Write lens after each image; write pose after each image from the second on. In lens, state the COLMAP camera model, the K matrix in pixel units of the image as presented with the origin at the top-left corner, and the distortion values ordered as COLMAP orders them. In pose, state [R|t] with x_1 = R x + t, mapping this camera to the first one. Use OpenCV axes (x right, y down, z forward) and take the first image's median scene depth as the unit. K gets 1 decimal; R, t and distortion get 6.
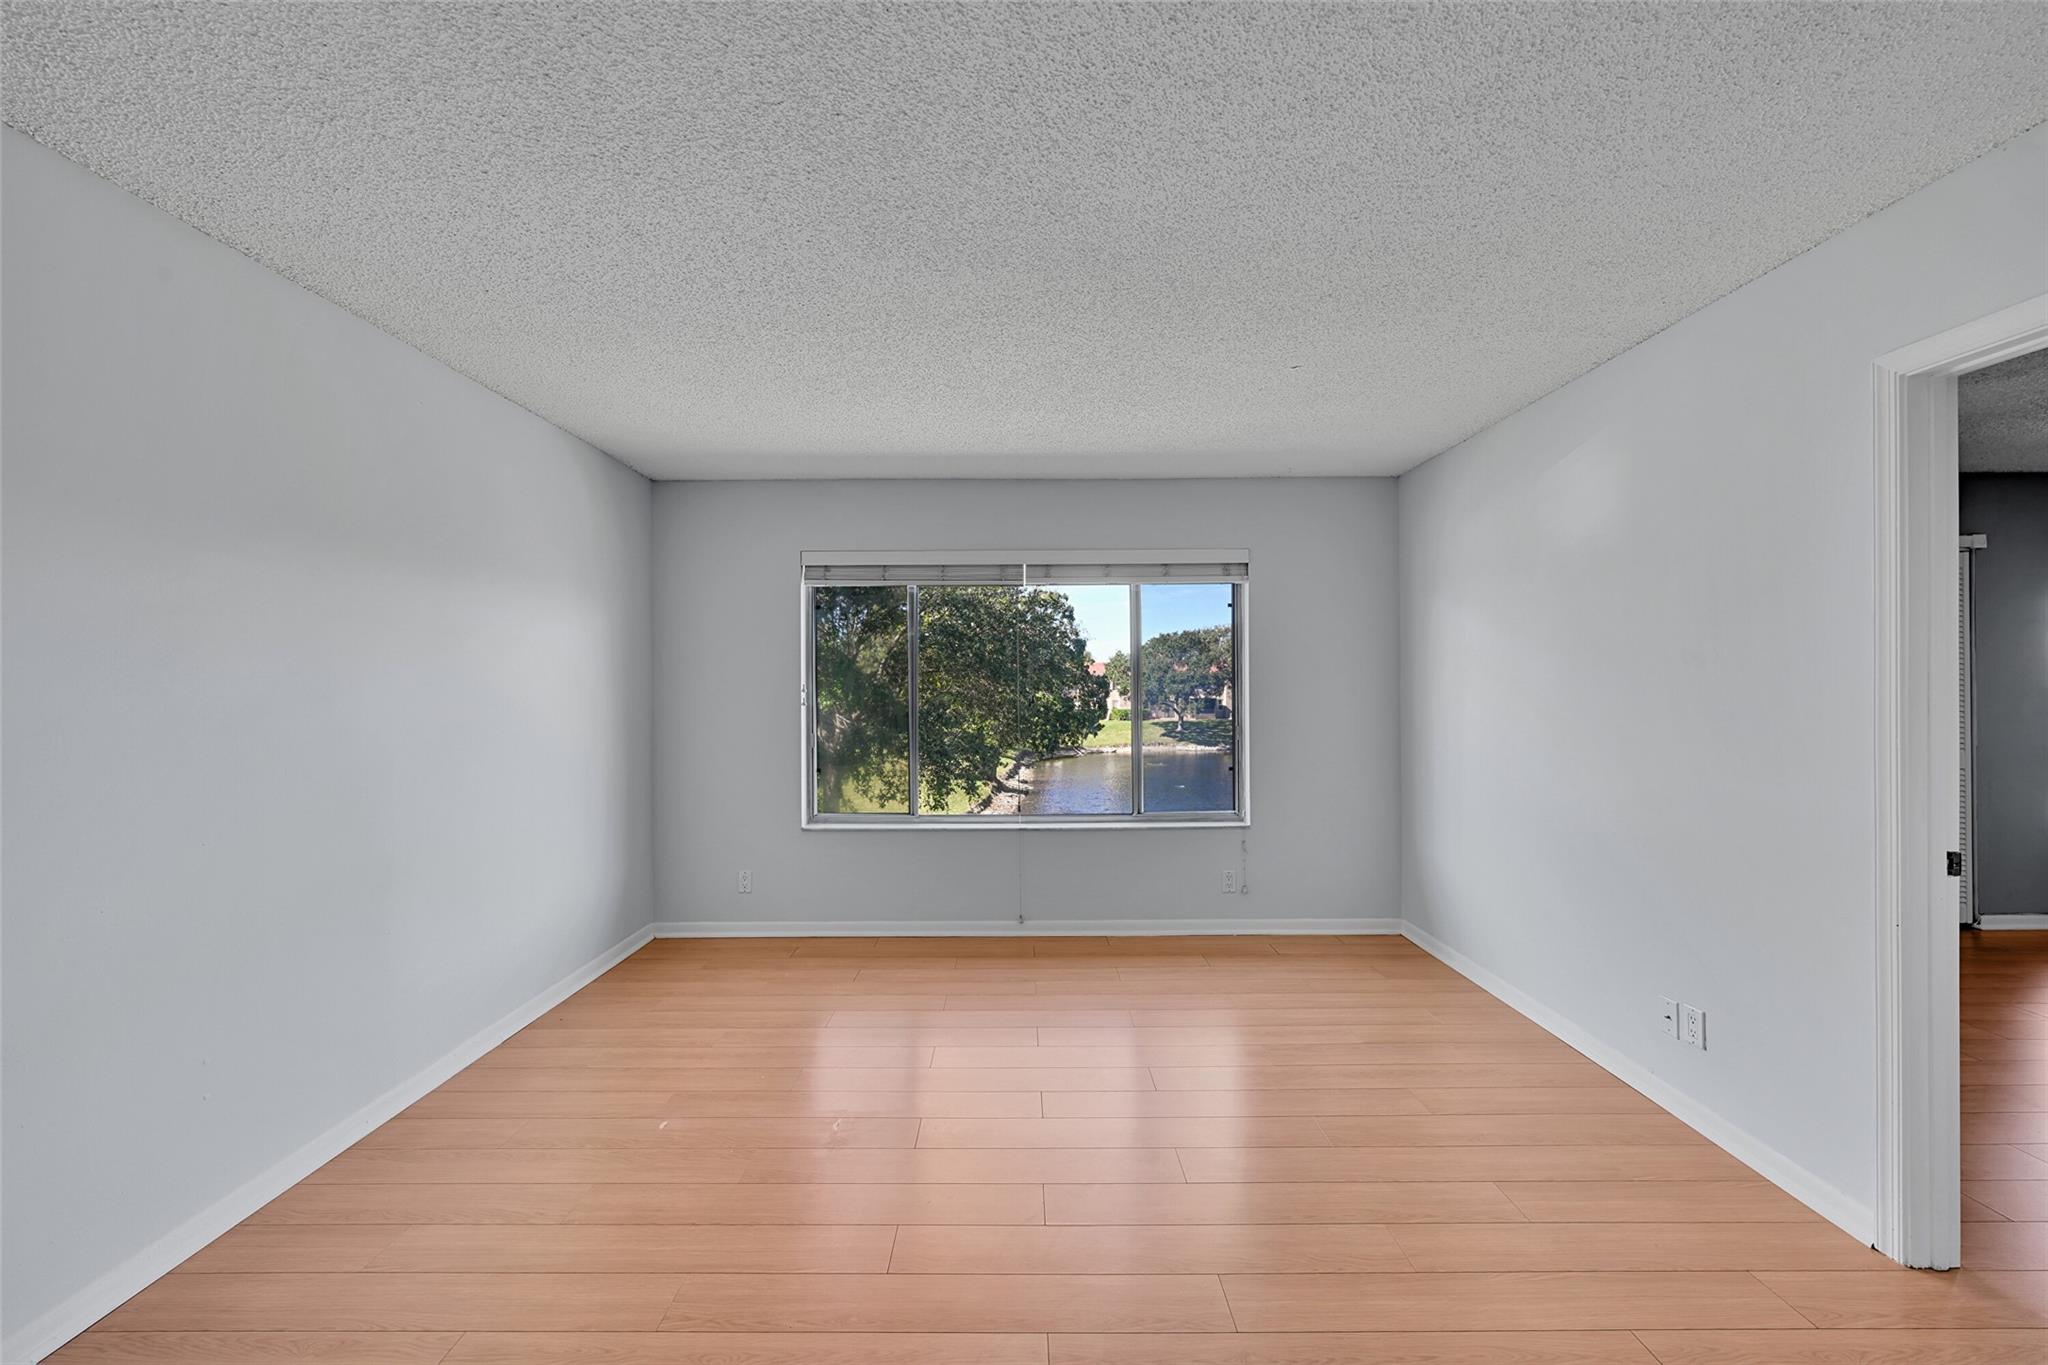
lens RADIAL K [[808.5, 0, 1017.7], [0, 808.5, 679.6], [0, 0, 1]] dist [-0.002725, 0.000334]
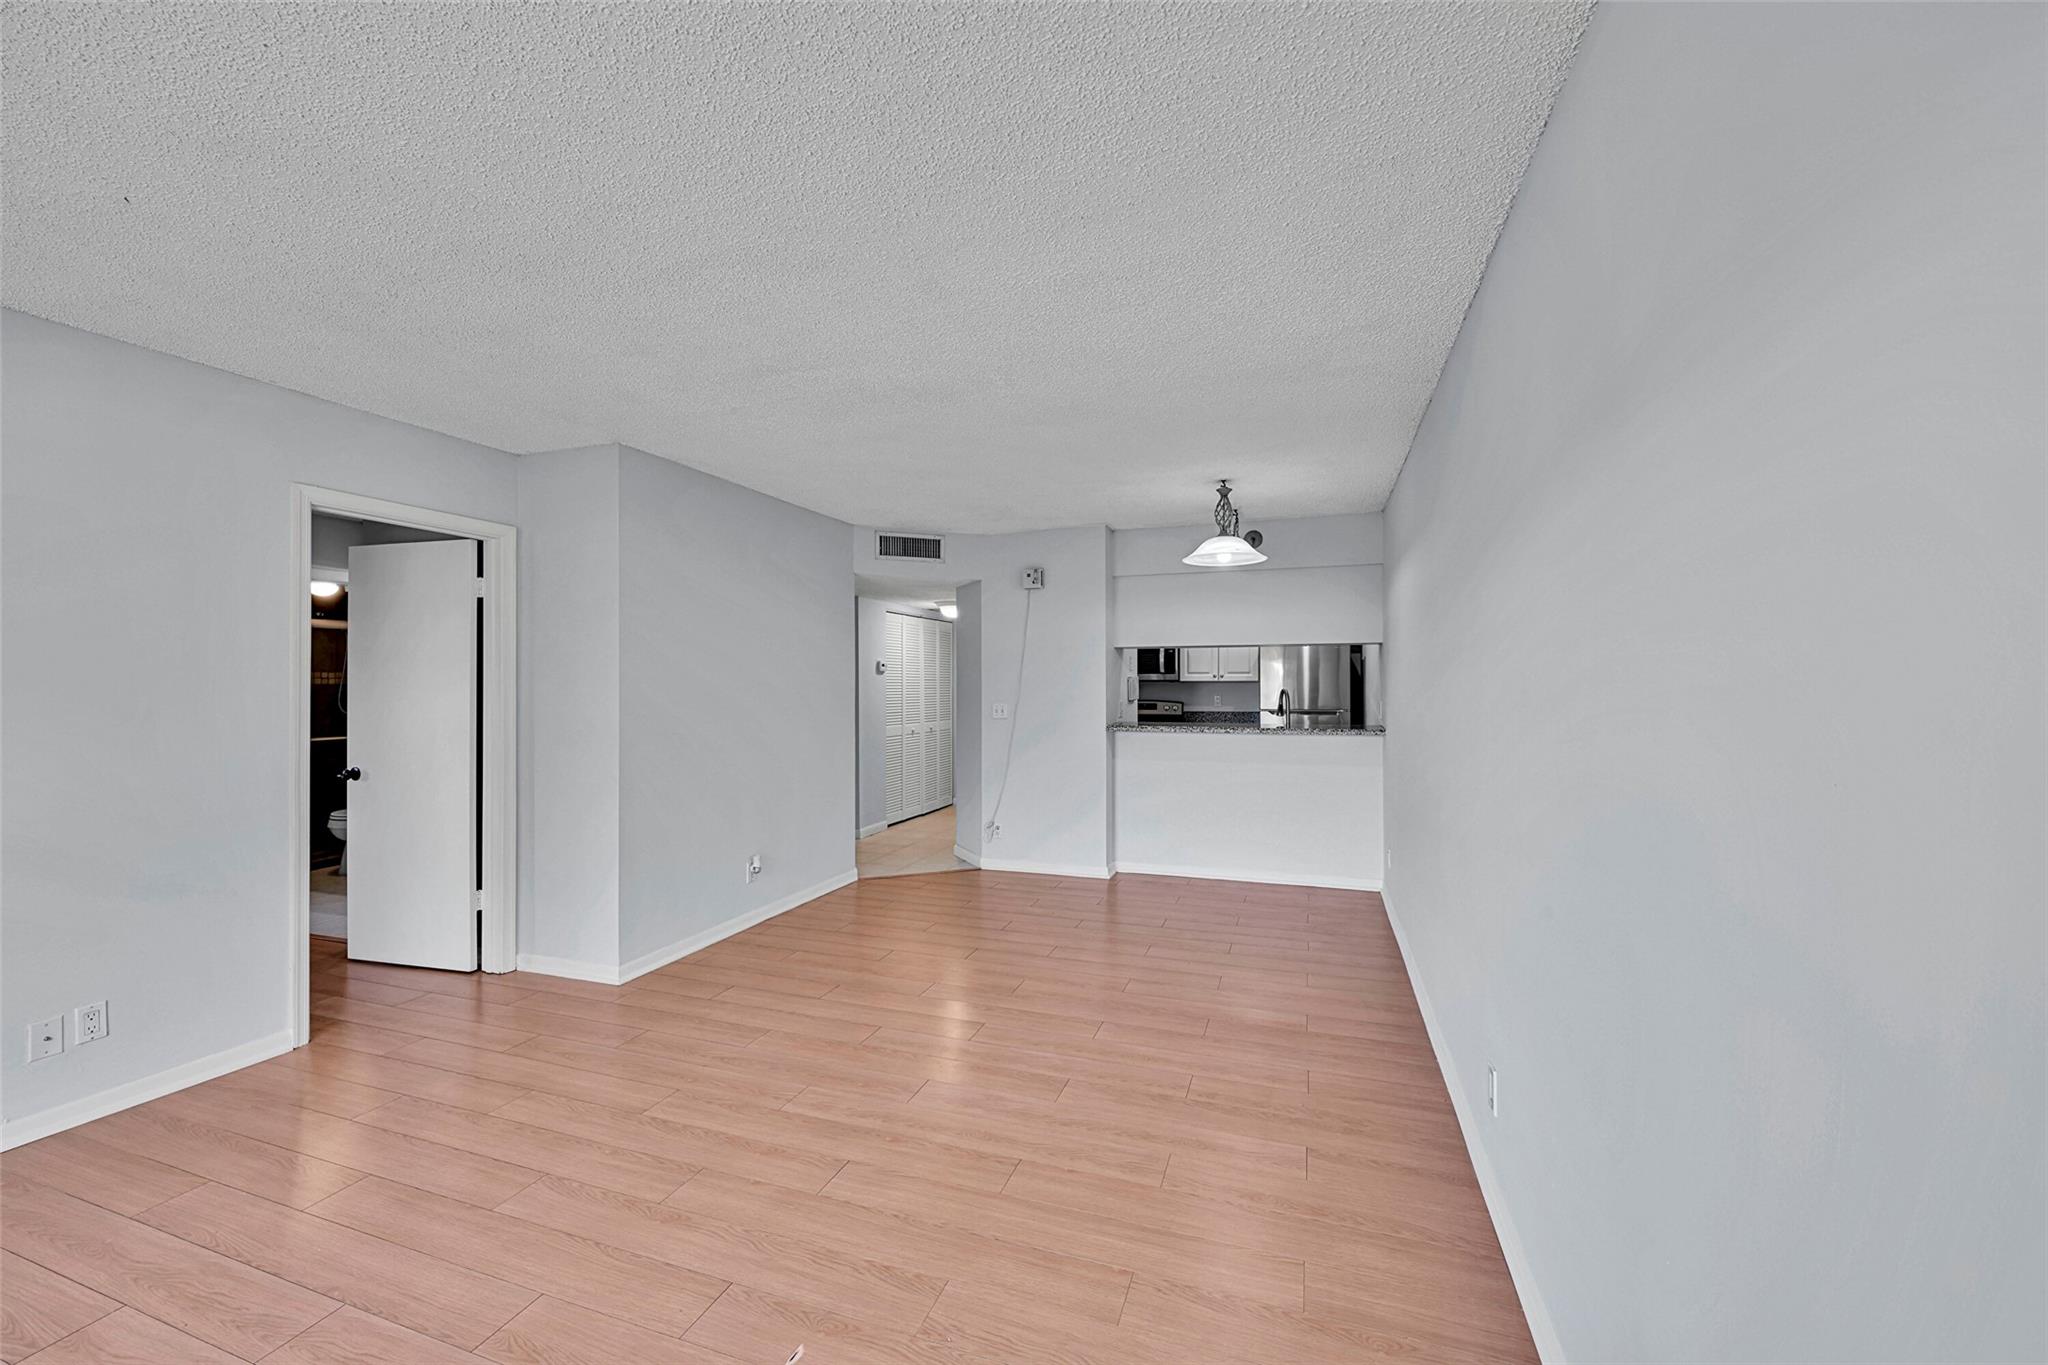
lens RADIAL K [[808.5, 0, 1017.7], [0, 808.5, 679.6], [0, 0, 1]] dist [-0.002725, 0.000334]
pose [[-0.938881, 0.009824, 0.344103, -0.372971], [0.005806, 0.999902, -0.012705, 0.006619], [-0.344194, -0.009930, -0.938846, 0.925287]]
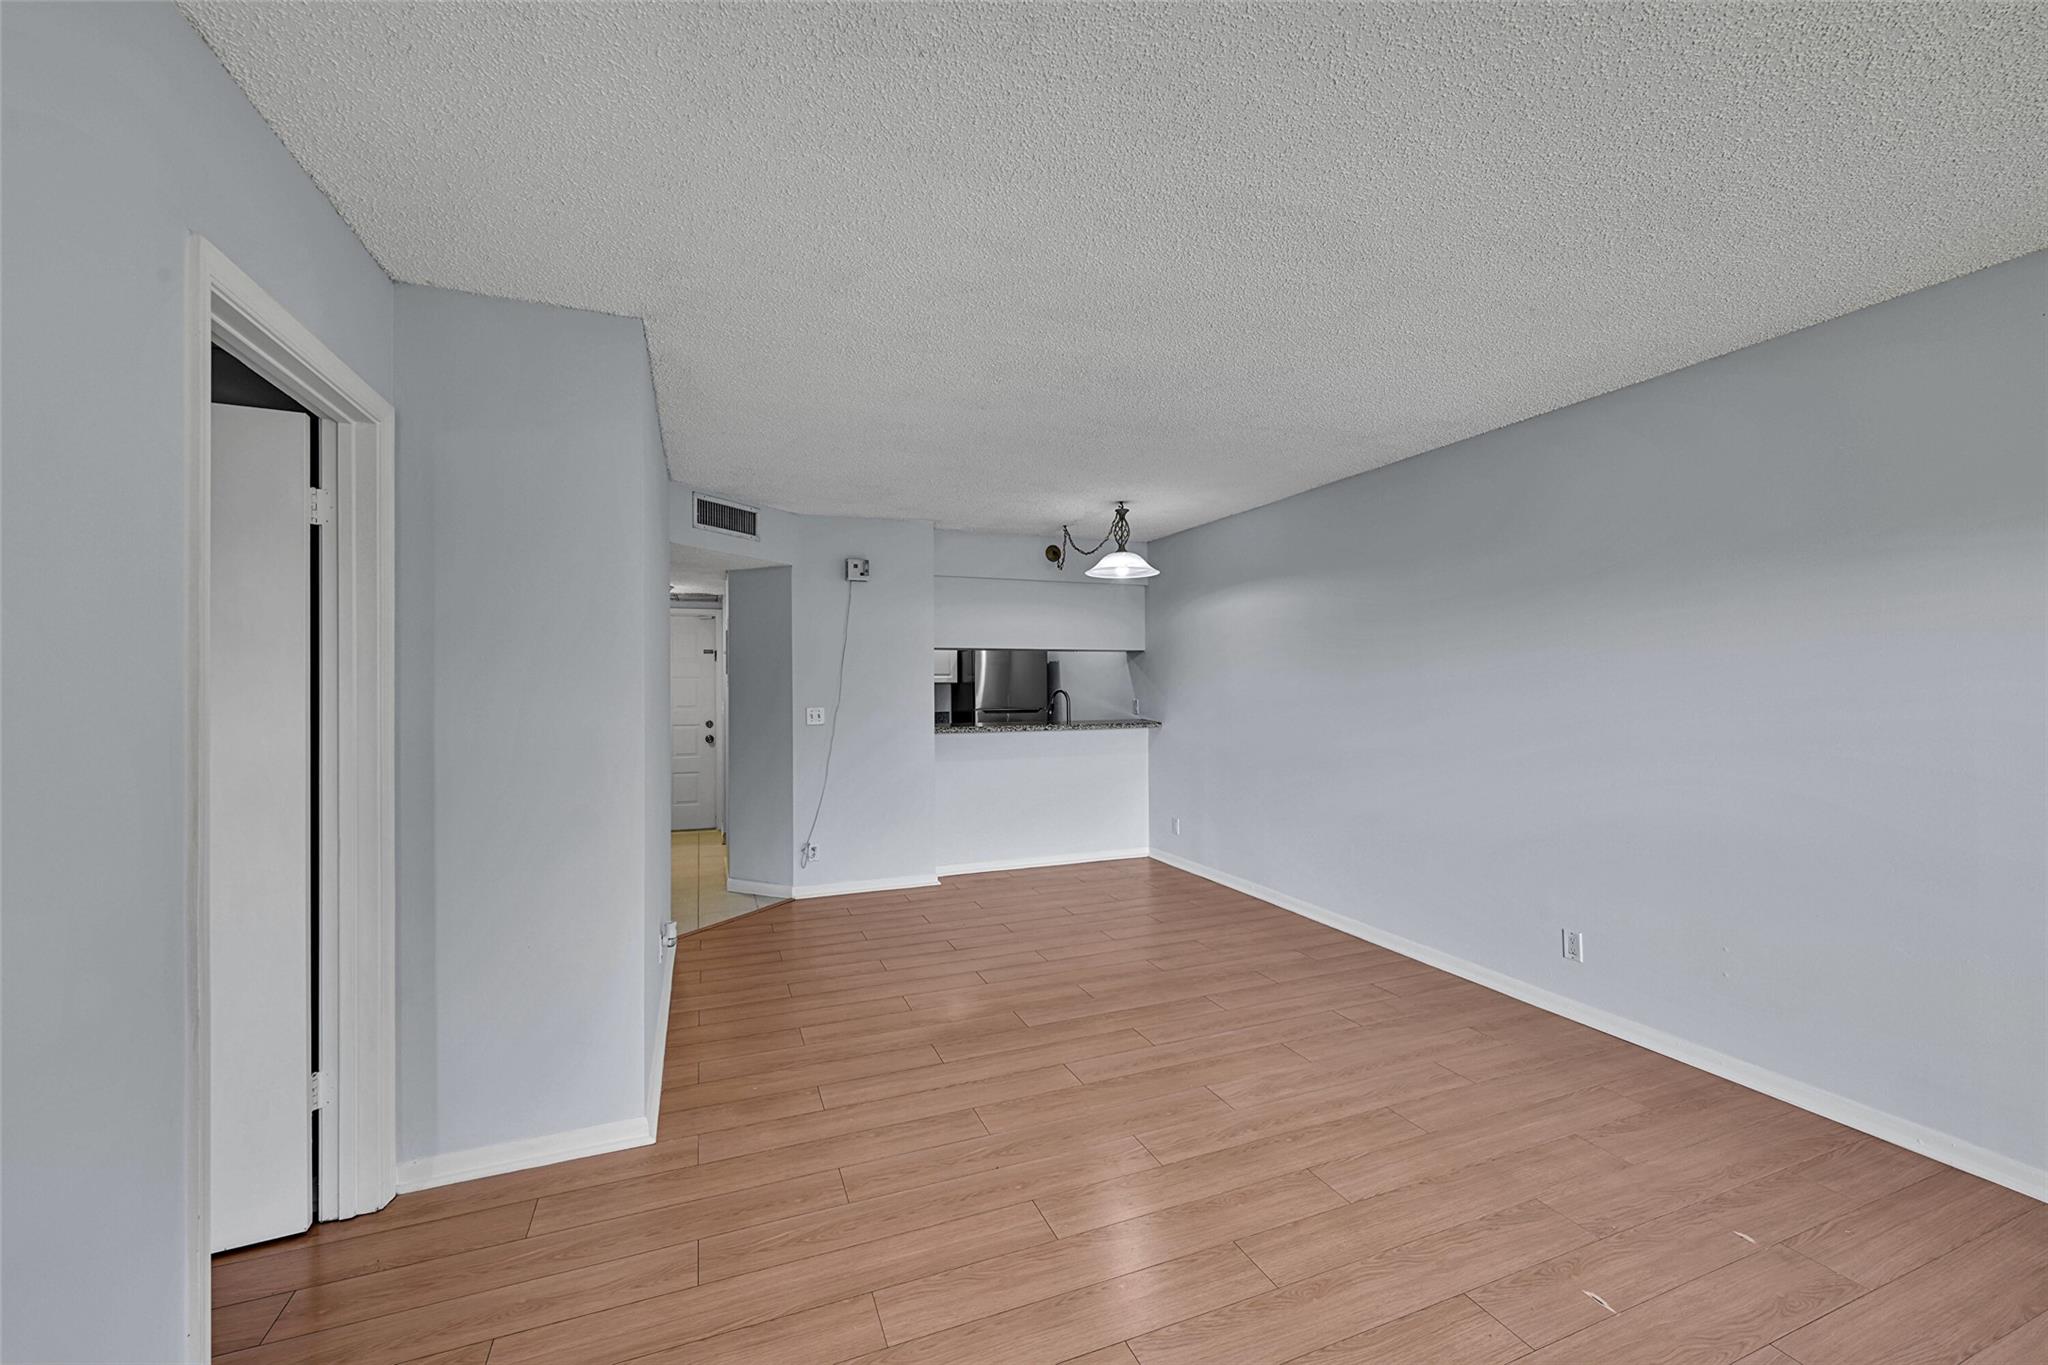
lens RADIAL K [[808.5, 0, 1017.7], [0, 808.5, 679.6], [0, 0, 1]] dist [-0.002725, 0.000334]
pose [[-0.932942, 0.008030, -0.359937, 0.301369], [0.012024, 0.999888, -0.008858, 0.001392], [0.359825, -0.012592, -0.932935, 0.884075]]
